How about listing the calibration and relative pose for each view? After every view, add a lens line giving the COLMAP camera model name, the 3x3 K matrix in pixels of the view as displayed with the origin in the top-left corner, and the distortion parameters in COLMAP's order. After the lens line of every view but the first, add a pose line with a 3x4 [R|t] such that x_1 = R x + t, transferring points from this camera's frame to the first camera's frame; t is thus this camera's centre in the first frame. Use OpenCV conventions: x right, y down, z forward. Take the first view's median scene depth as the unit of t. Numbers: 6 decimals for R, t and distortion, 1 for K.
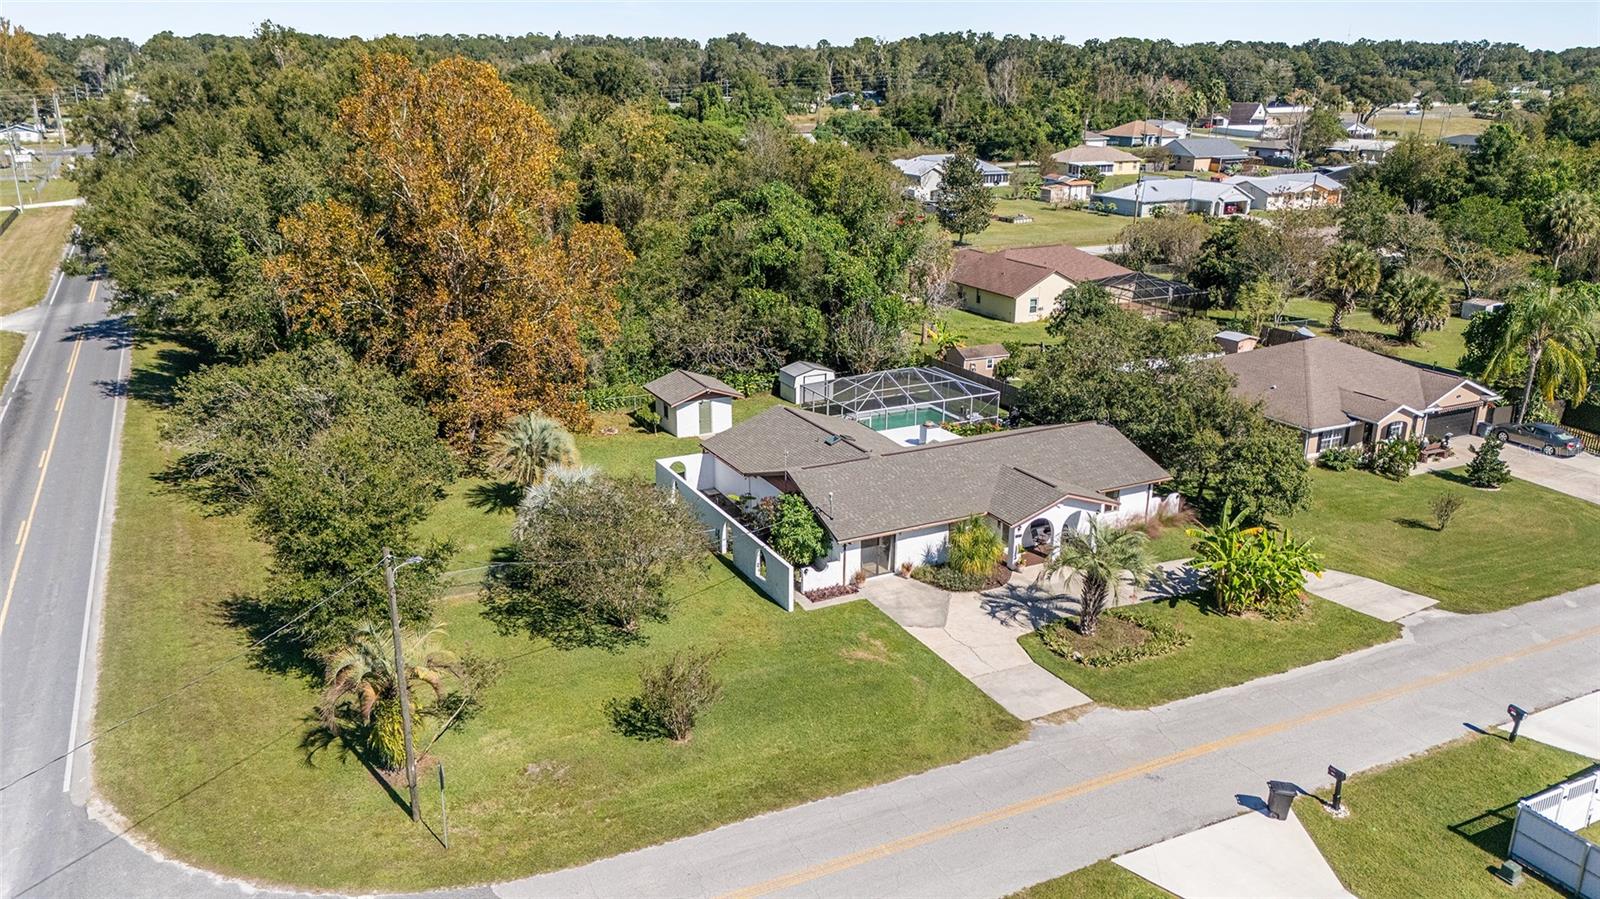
lens RADIAL K [[1174.0, 0, 771.7], [0, 1174.0, 441.0], [0, 0, 1]] dist [0.080082, -0.130702]
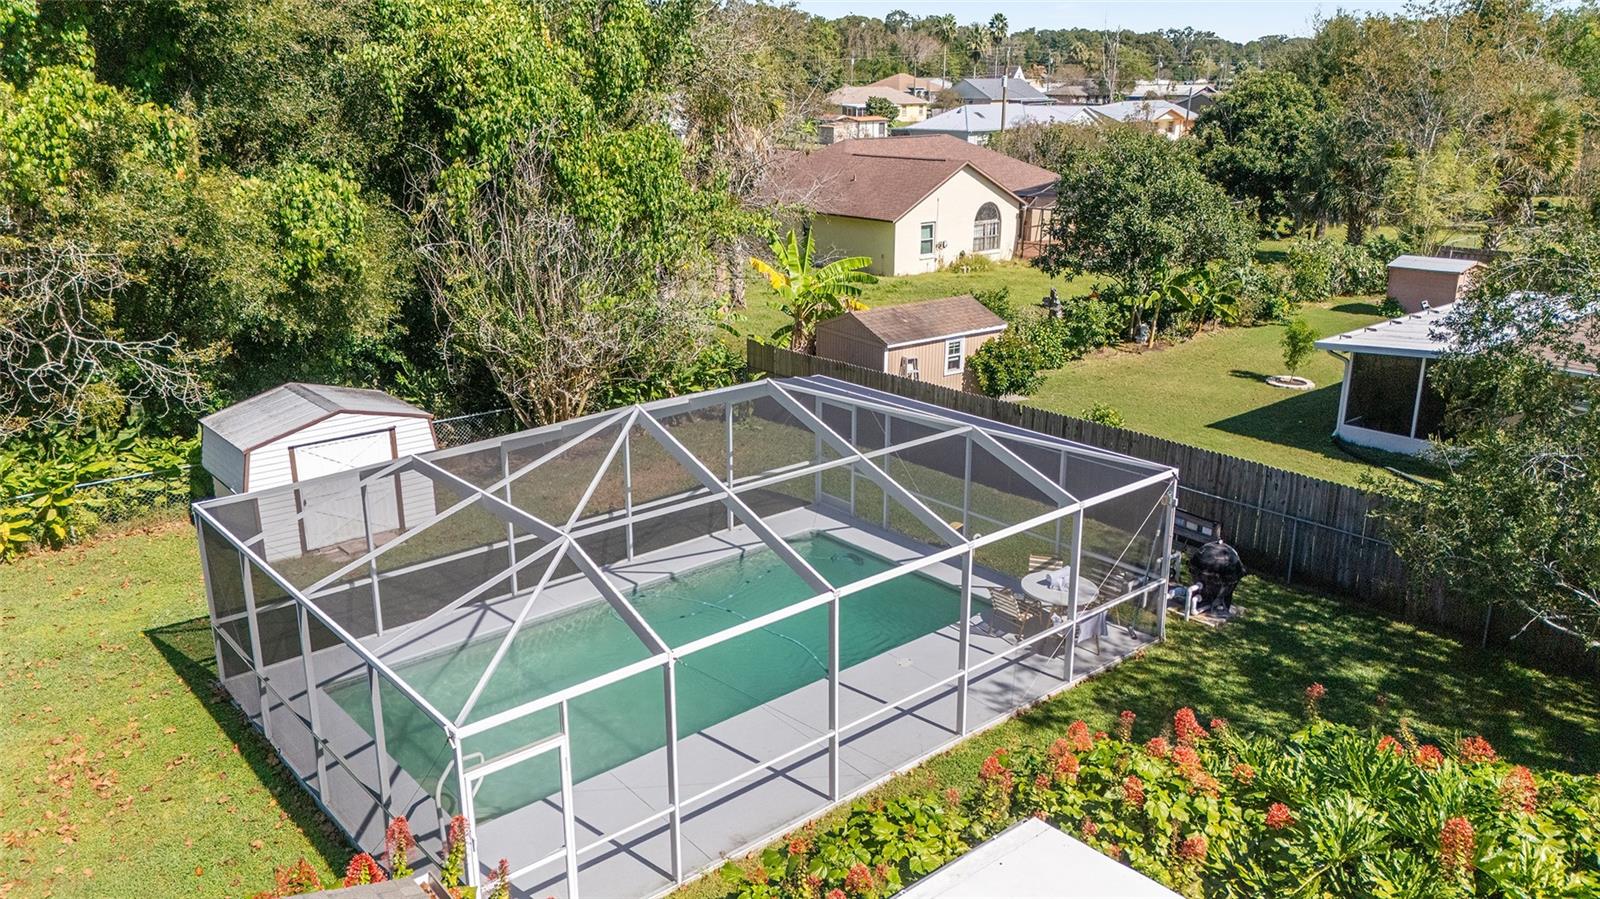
lens RADIAL K [[1200.3, 0, 800.0], [0, 1200.3, 449.5], [0, 0, 1]] dist [0.077733, -0.103154]
pose [[0.968793, -0.075149, 0.236206, 0.106447], [0.077110, 0.997022, 0.000935, -0.071665], [-0.235573, 0.017308, 0.971702, 1.128294]]
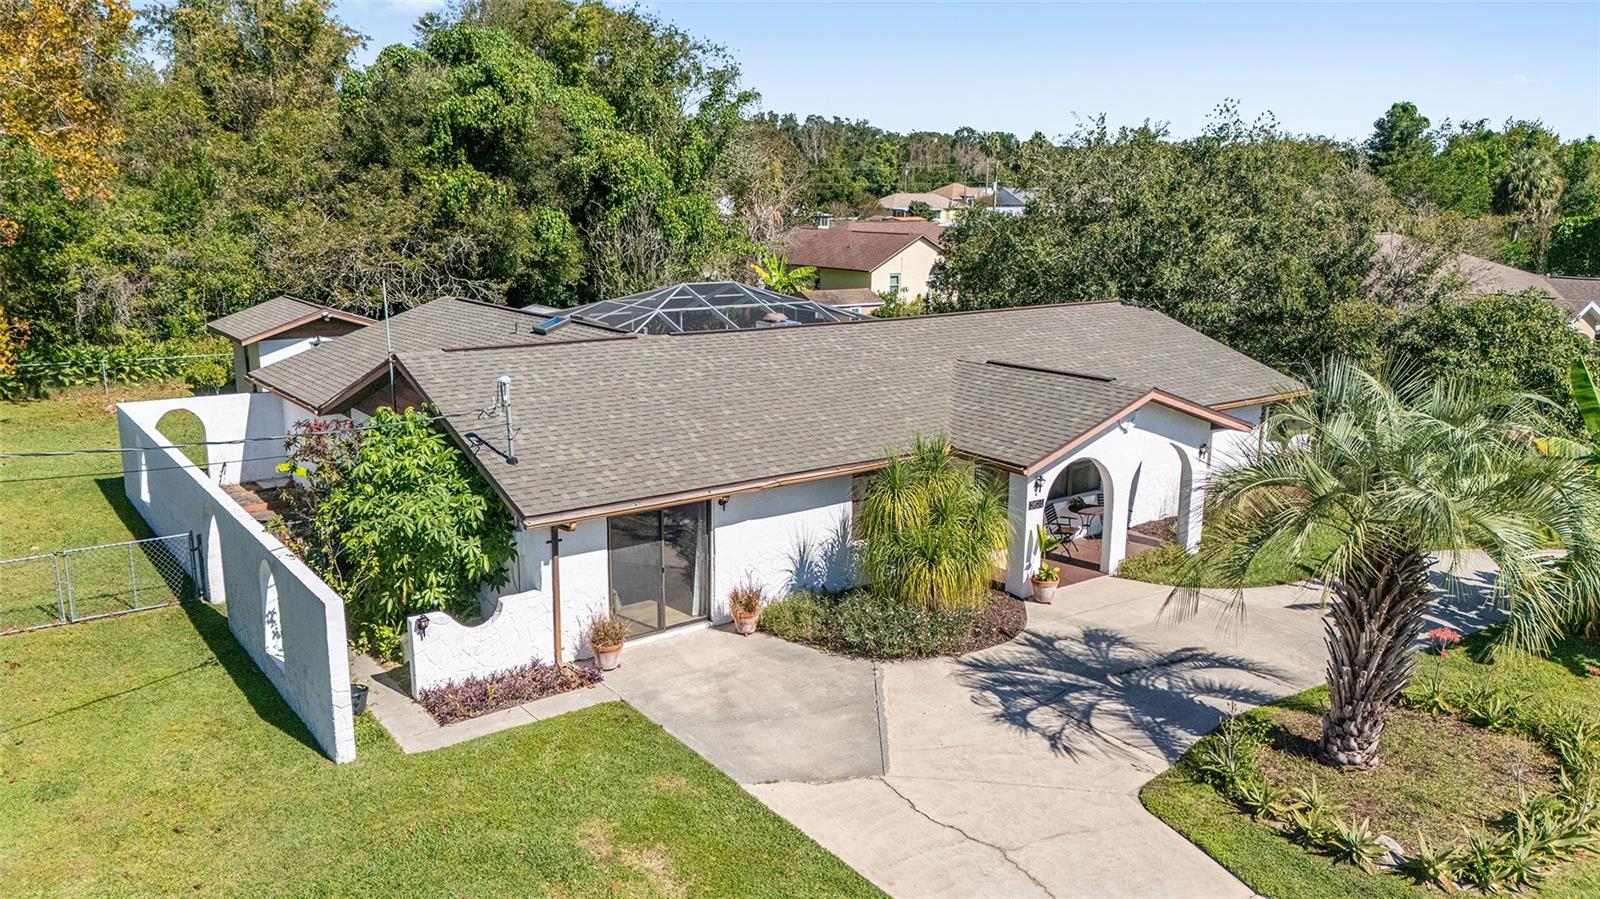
lens RADIAL K [[1200.3, 0, 800.0], [0, 1200.3, 449.5], [0, 0, 1]] dist [0.077733, -0.103154]
pose [[0.983348, -0.031134, 0.179046, 0.068285], [0.047504, 0.994998, -0.087882, 0.094156], [-0.175414, 0.094924, 0.979908, 0.642760]]
